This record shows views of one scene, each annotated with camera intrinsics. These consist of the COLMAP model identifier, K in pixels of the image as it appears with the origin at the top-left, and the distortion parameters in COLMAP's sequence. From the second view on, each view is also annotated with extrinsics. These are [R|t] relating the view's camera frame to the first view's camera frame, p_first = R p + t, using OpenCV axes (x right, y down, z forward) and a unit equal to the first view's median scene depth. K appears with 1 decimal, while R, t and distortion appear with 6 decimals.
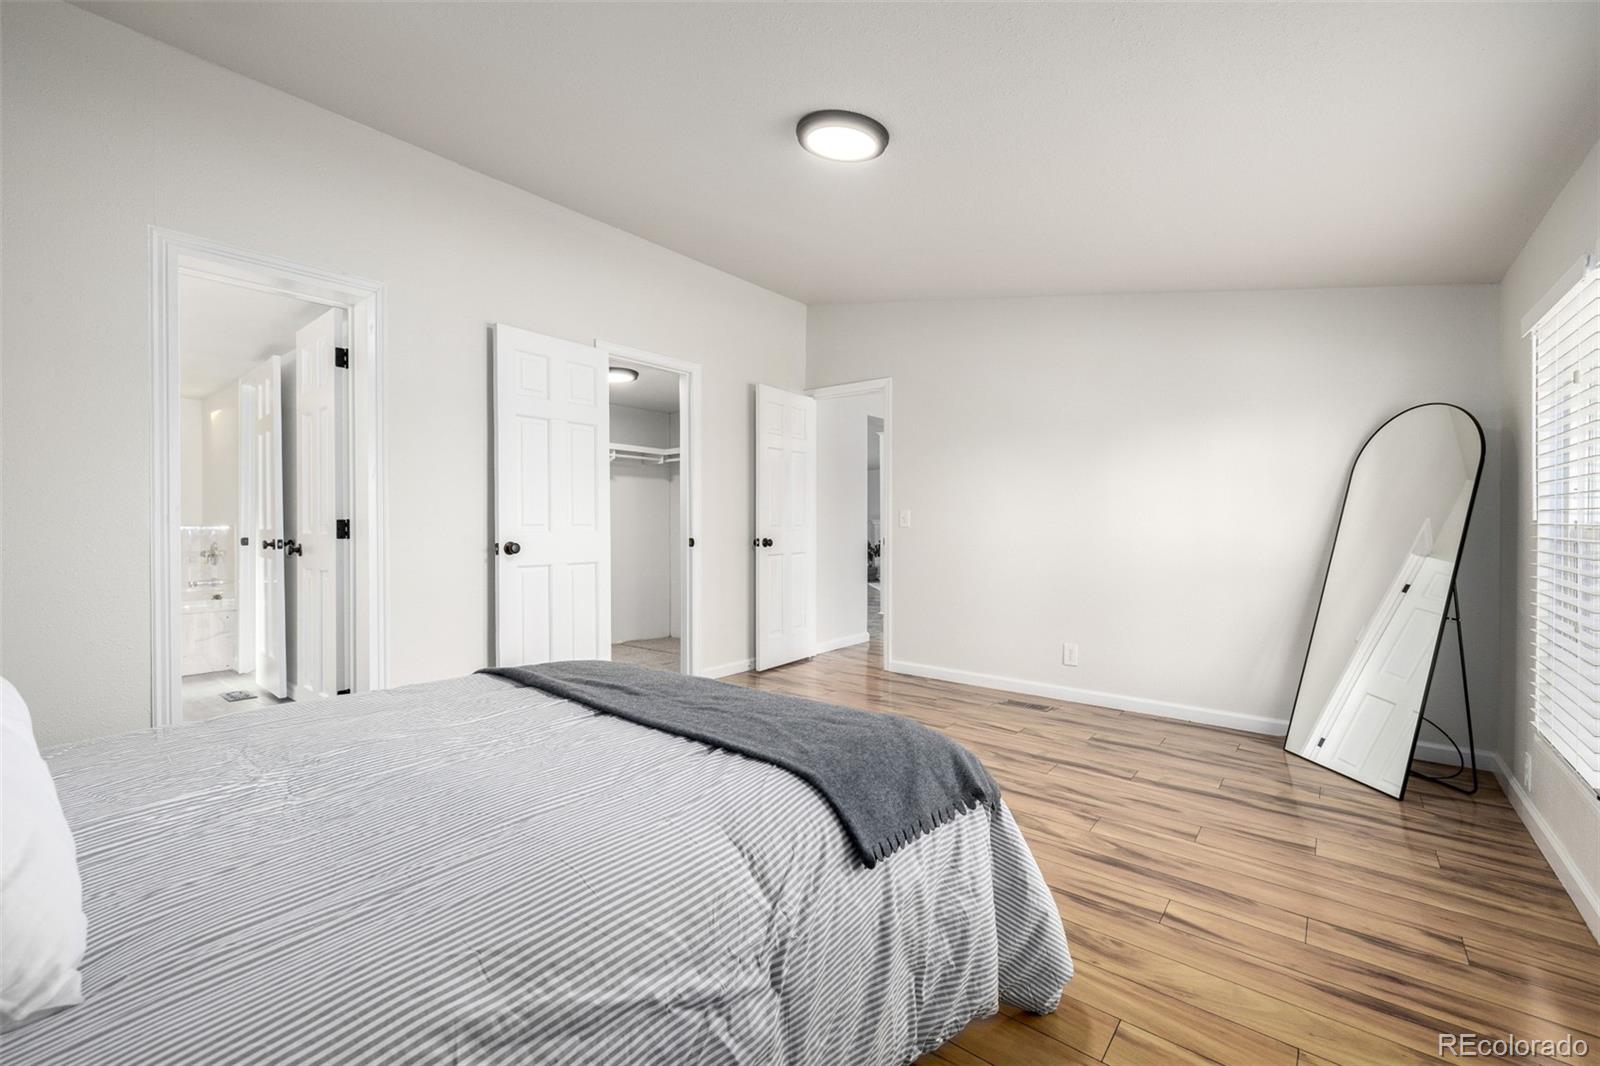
lens RADIAL K [[672.6, 0, 799.6], [0, 672.6, 531.6], [0, 0, 1]] dist [0.000736, -0.000518]
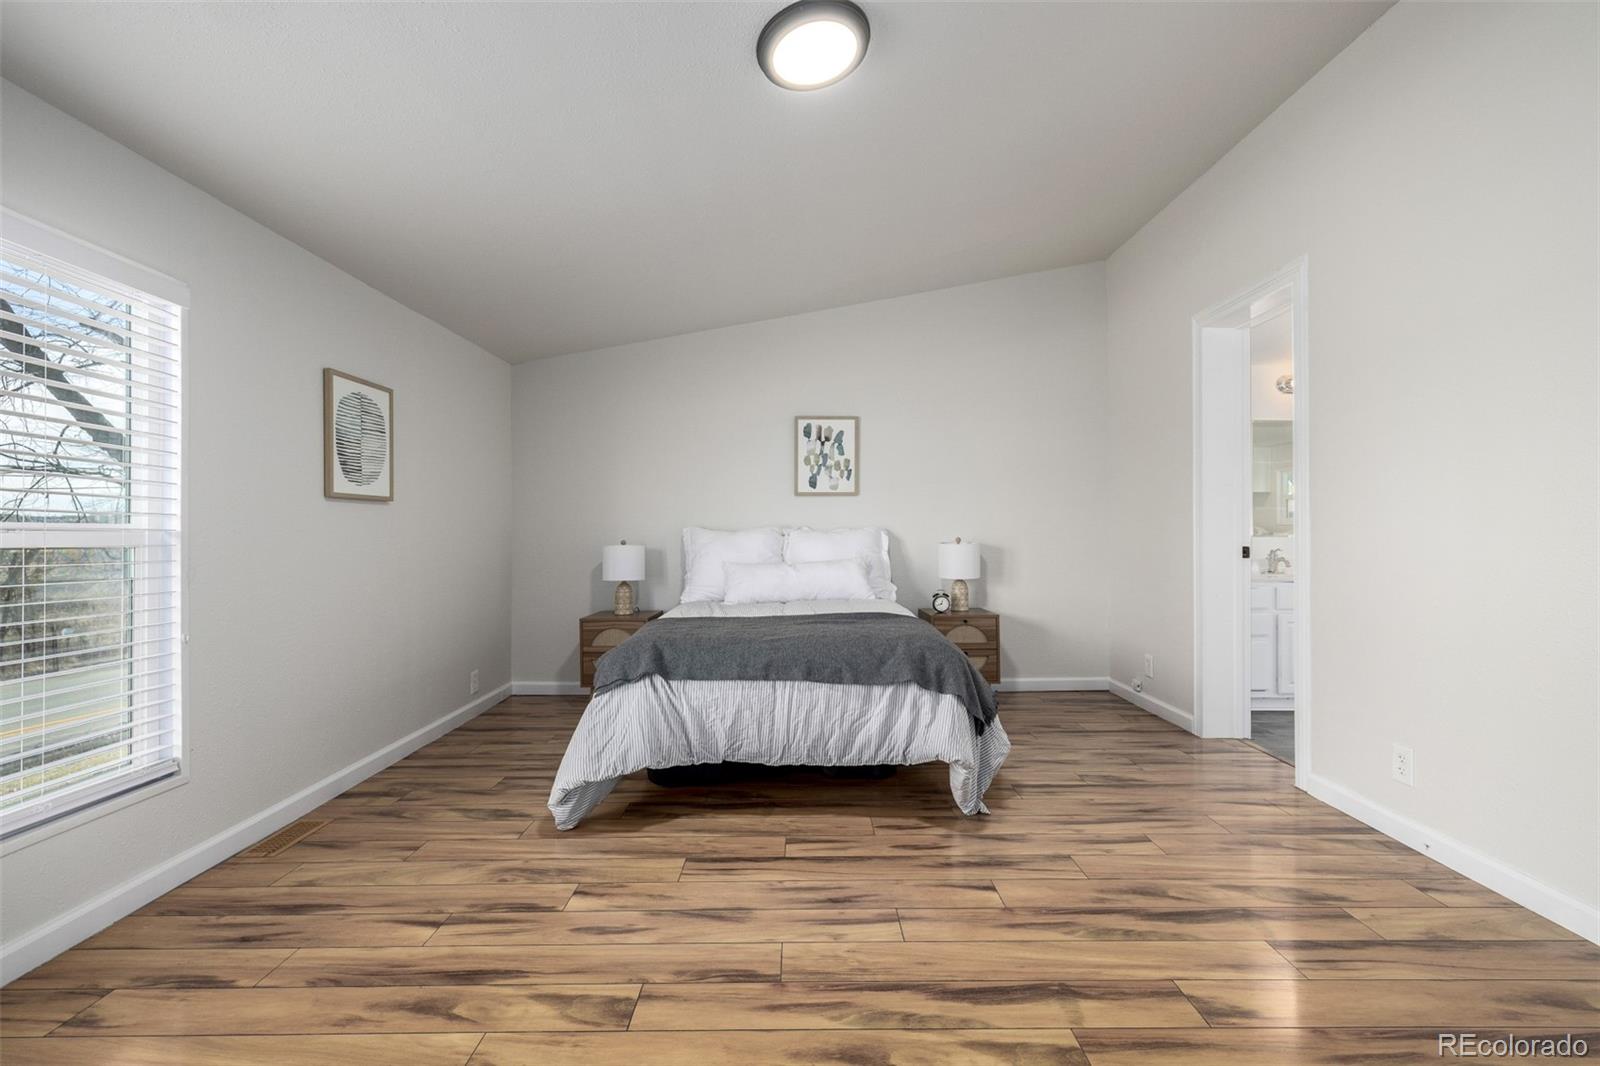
lens RADIAL K [[672.6, 0, 799.8], [0, 672.6, 536.0], [0, 0, 1]] dist [0.000736, -0.000518]
pose [[-0.776434, 0.005336, -0.630175, 0.618434], [0.003133, 0.999984, 0.004607, 0.004052], [0.630190, 0.001603, -0.776439, 1.718084]]
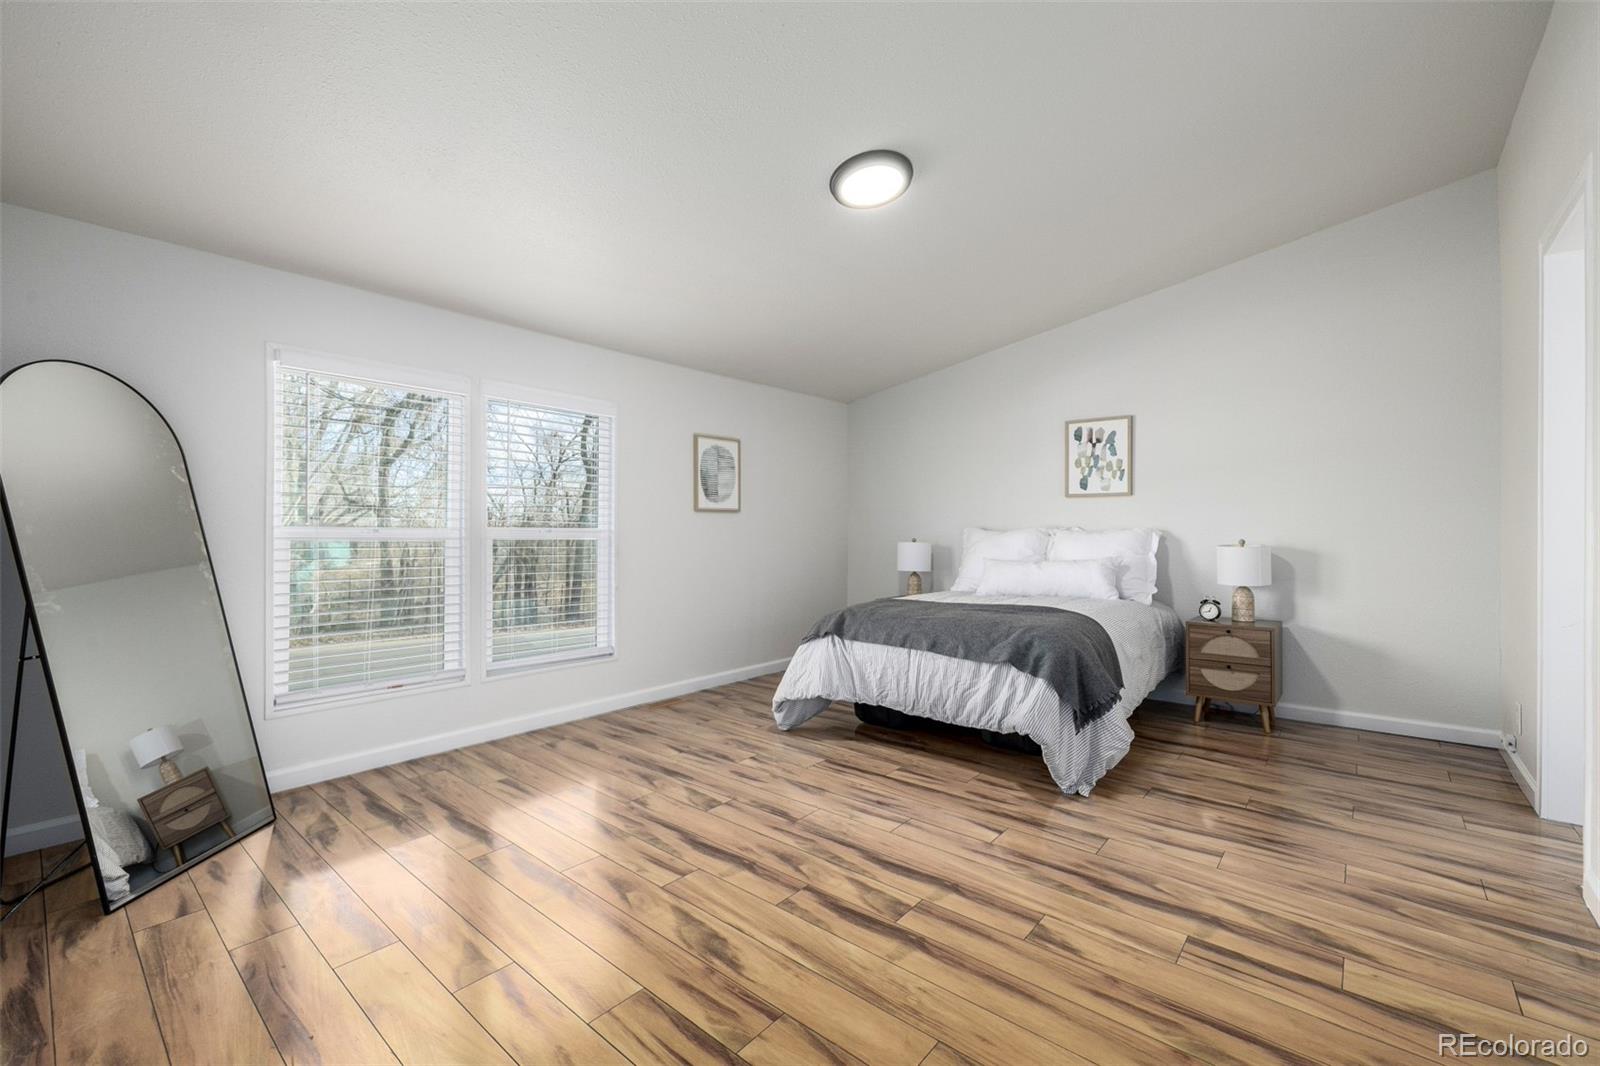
lens RADIAL K [[672.6, 0, 793.0], [0, 672.6, 531.5], [0, 0, 1]] dist [0.000736, -0.000518]
pose [[-0.999518, -0.000666, 0.031040, 0.169142], [-0.000617, 0.999999, 0.001589, -0.003493], [-0.031041, 0.001569, -0.999517, 2.252611]]
